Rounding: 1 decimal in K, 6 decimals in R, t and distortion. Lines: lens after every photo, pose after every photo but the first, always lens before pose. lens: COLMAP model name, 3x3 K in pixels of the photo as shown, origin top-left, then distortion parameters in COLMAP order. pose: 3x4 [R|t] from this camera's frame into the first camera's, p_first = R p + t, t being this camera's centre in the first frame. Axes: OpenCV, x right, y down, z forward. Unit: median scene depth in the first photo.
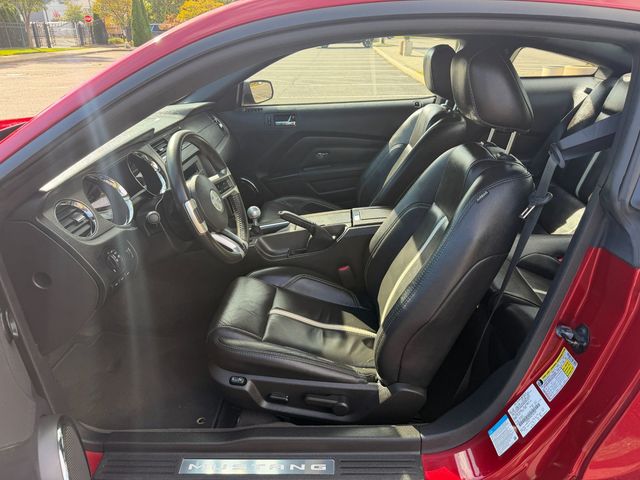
lens RADIAL K [[459.3, 0, 320.0], [0, 459.3, 240.0], [0, 0, 1]] dist [0.106744, -0.150424]
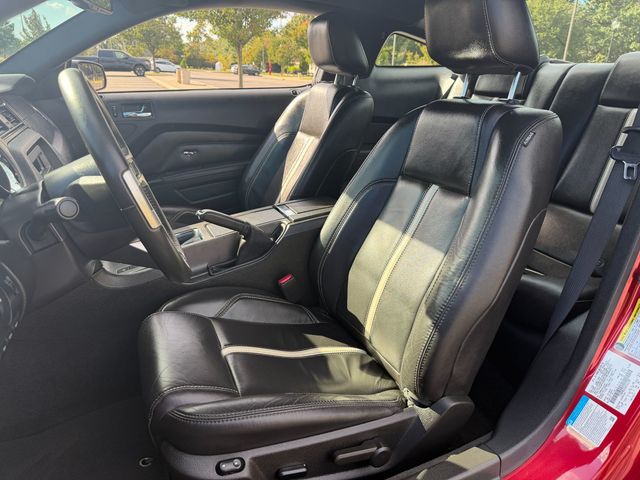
lens RADIAL K [[464.5, 0, 320.0], [0, 464.5, 240.0], [0, 0, 1]] dist [0.005736, 0.000279]
pose [[0.890955, -0.124750, 0.436619, -0.233558], [0.155452, 0.987218, -0.035145, 0.035633], [-0.426653, 0.099186, 0.898960, 0.280356]]
